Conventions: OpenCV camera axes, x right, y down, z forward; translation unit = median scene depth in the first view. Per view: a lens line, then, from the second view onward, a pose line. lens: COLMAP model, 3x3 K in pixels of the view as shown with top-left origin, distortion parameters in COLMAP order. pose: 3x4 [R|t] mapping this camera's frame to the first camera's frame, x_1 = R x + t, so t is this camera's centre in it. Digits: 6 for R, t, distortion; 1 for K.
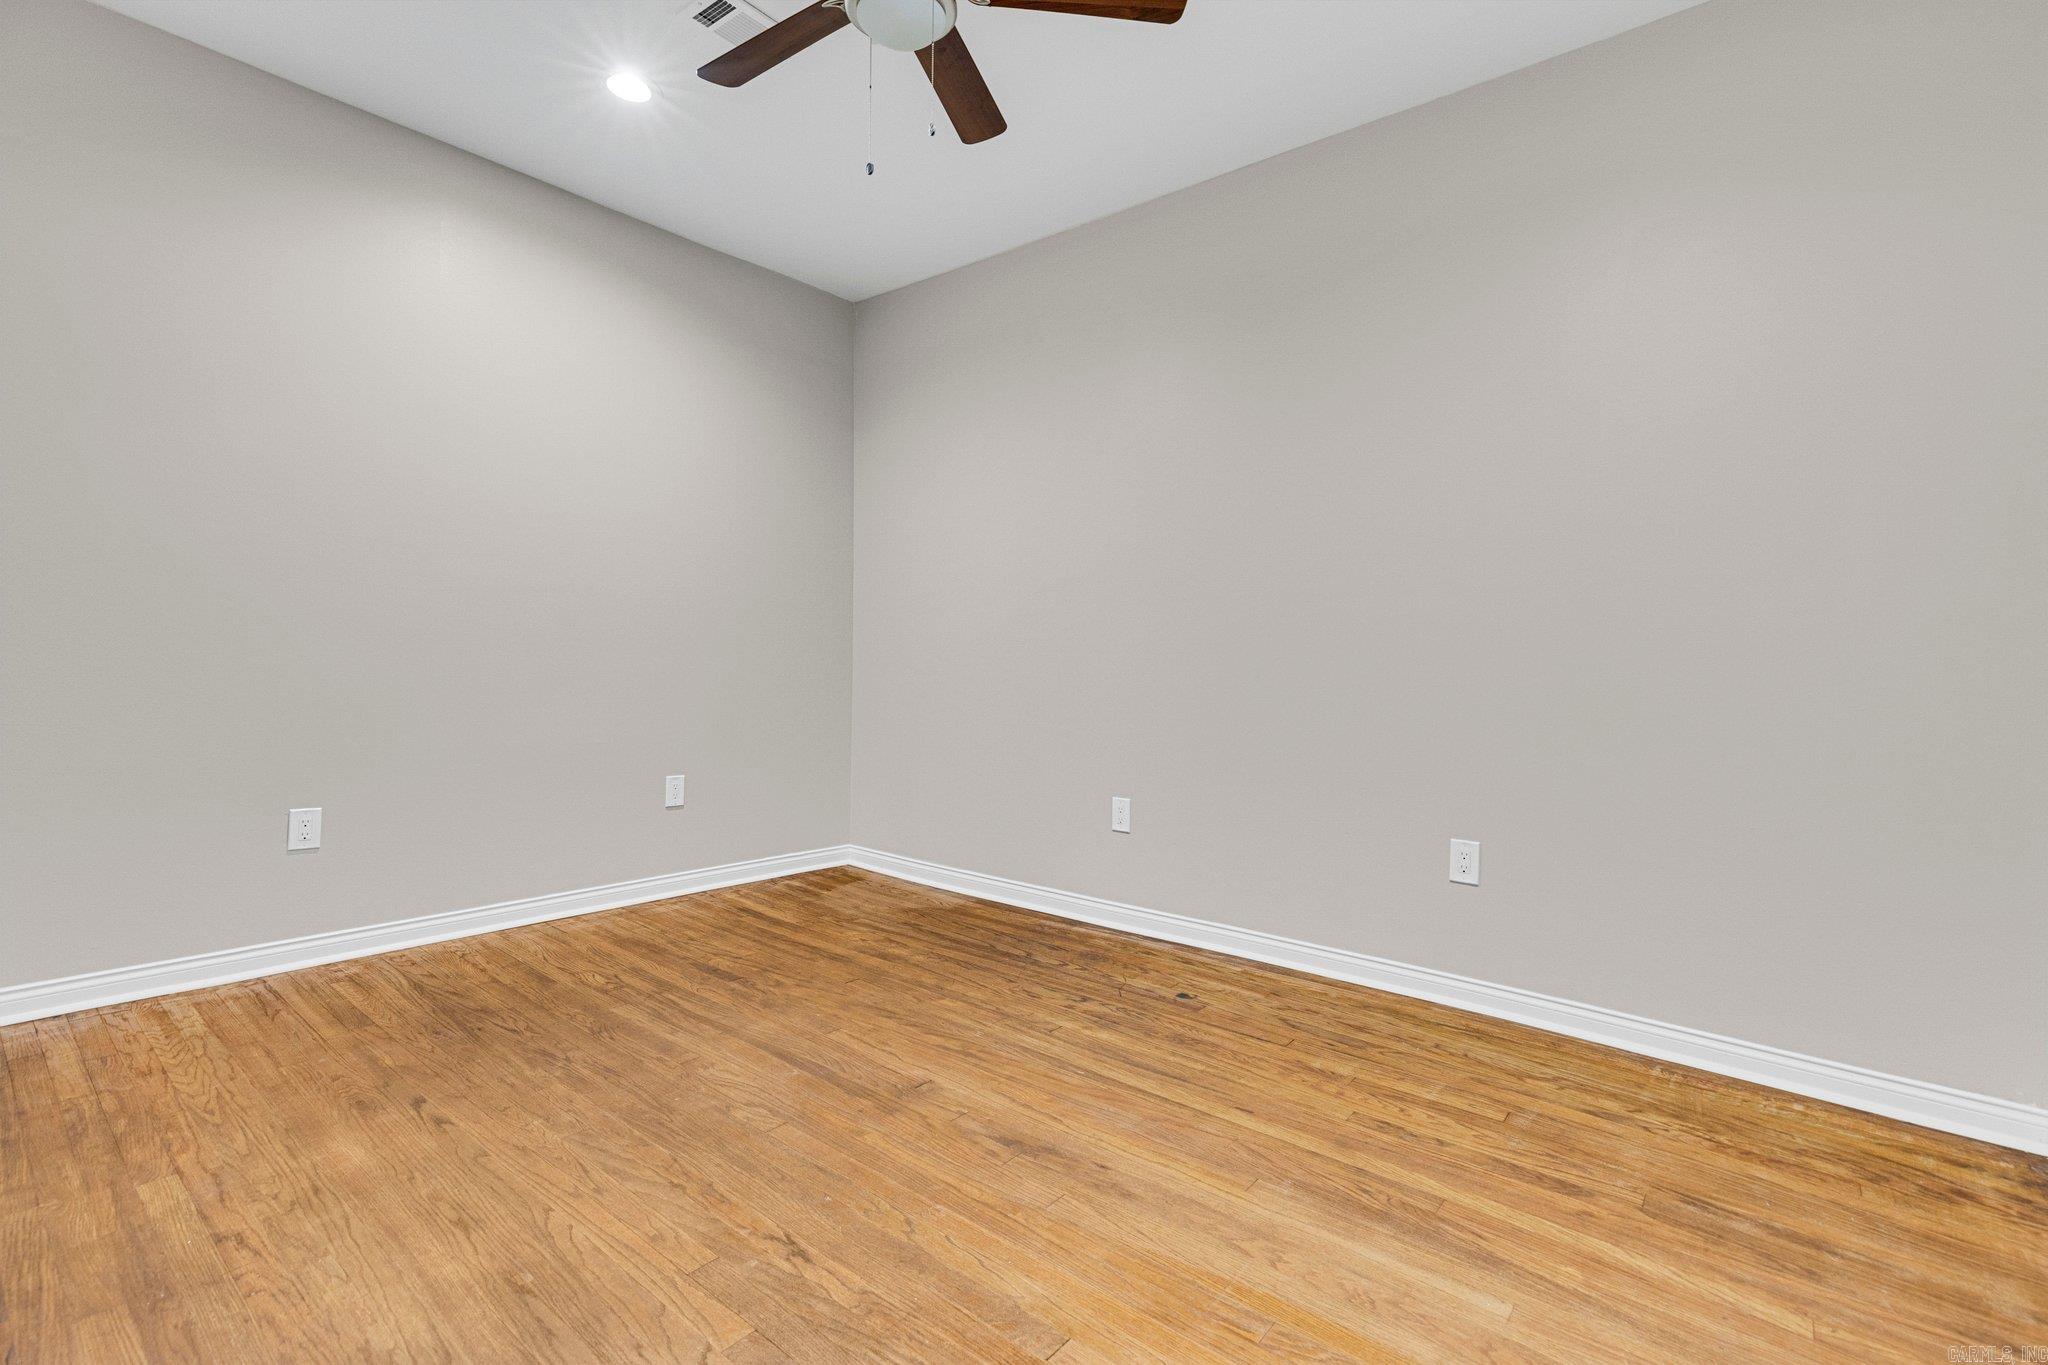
lens RADIAL K [[921.3, 0, 1020.1], [0, 921.3, 677.7], [0, 0, 1]] dist [0.006246, -0.001429]
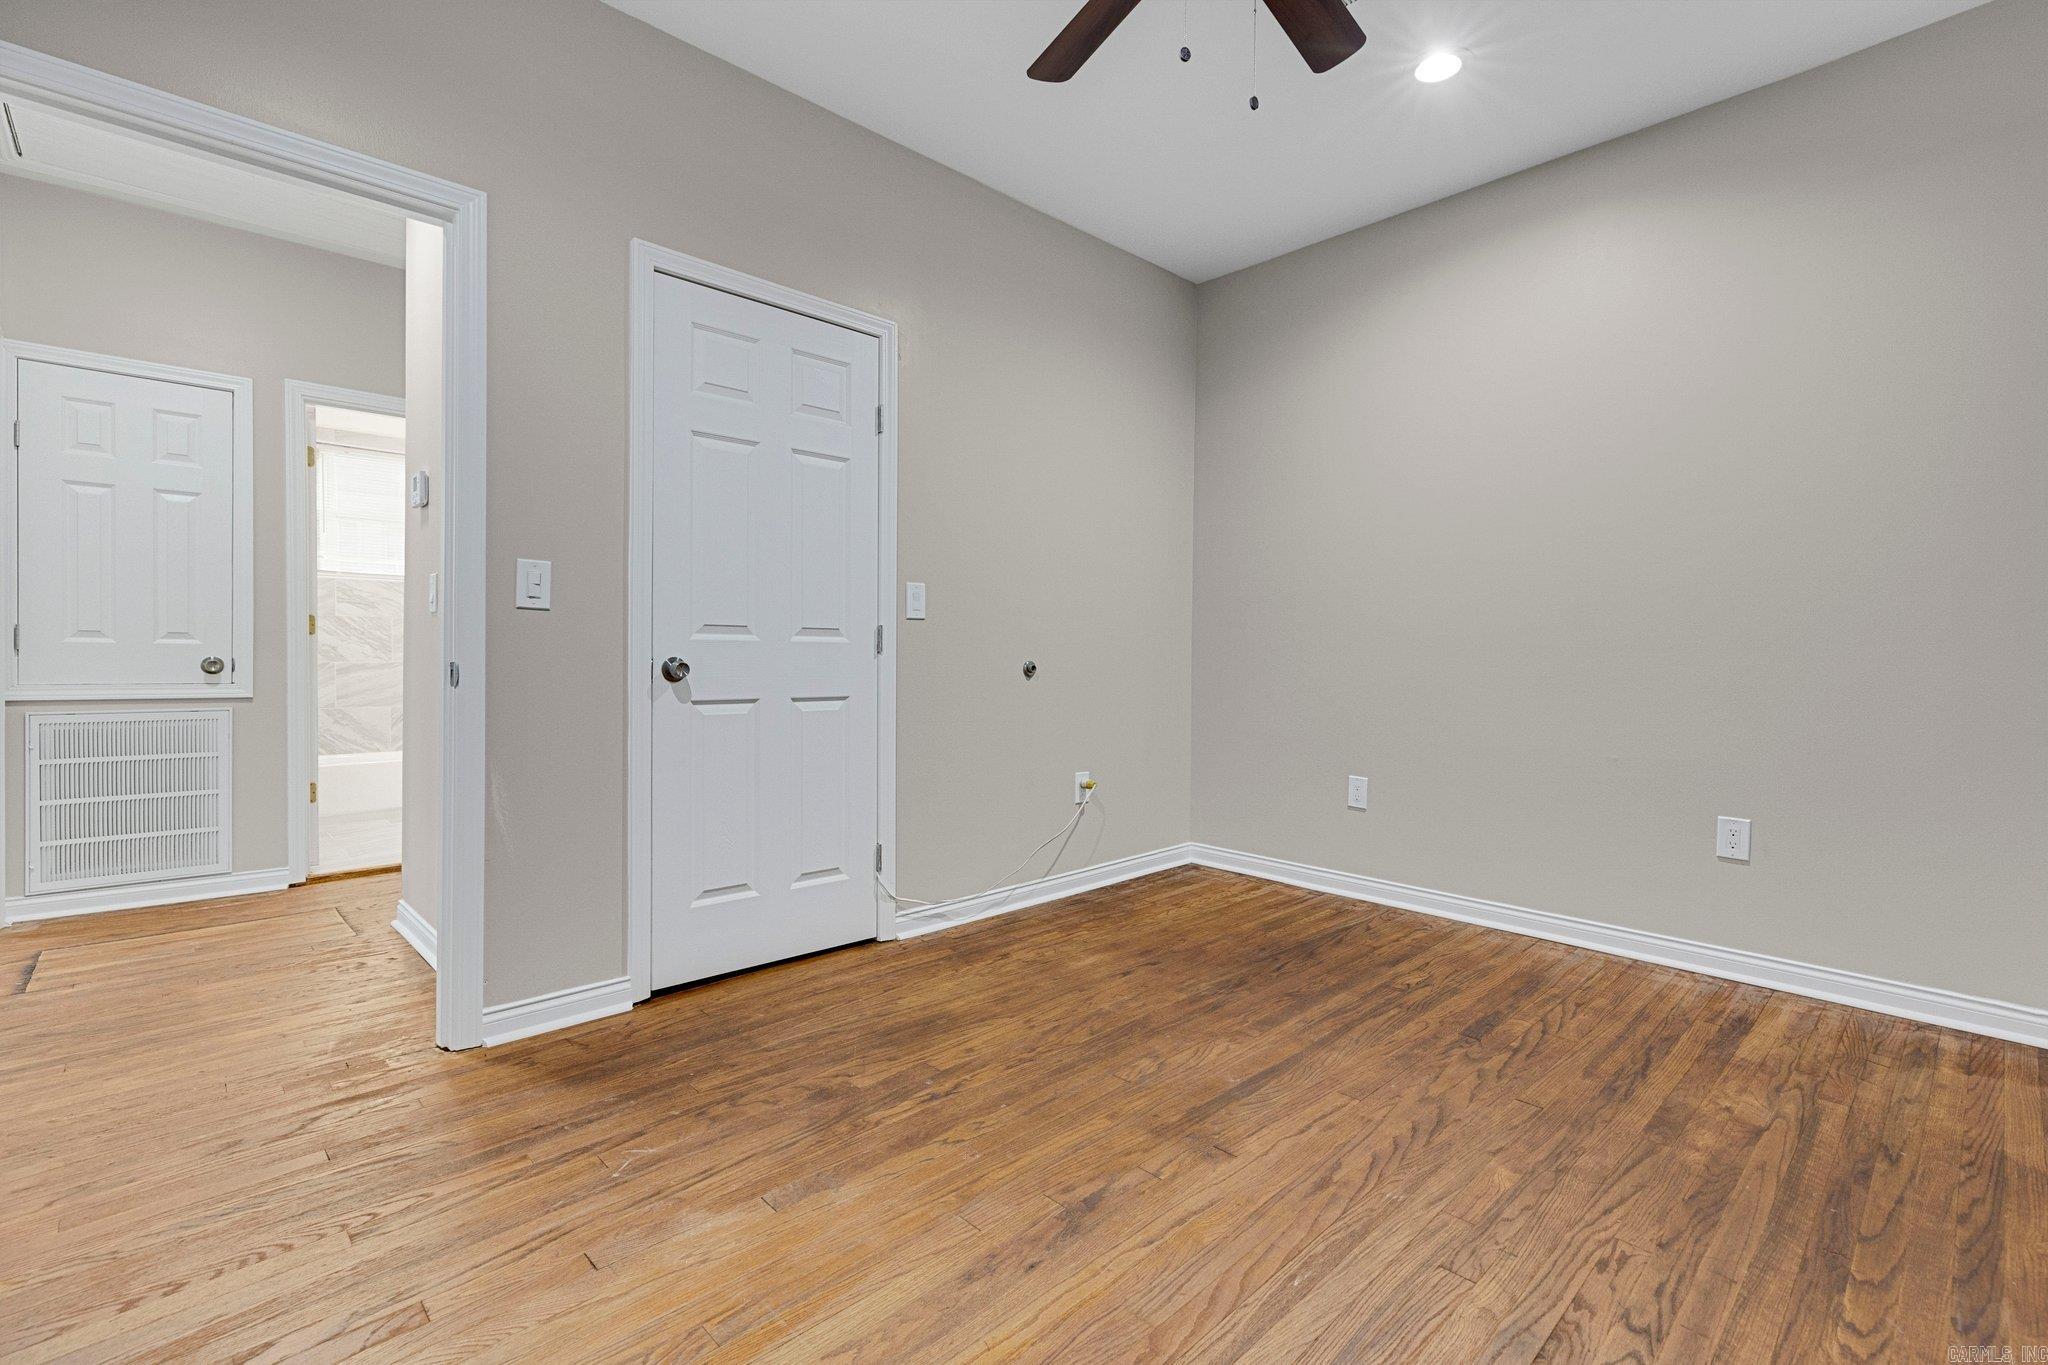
lens RADIAL K [[921.3, 0, 1019.3], [0, 921.3, 673.1], [0, 0, 1]] dist [0.006246, -0.001429]
pose [[-0.123623, 0.001437, -0.992328, 0.582007], [-0.025706, 0.999659, 0.004650, 0.004105], [0.991996, 0.026084, -0.123544, 0.700692]]
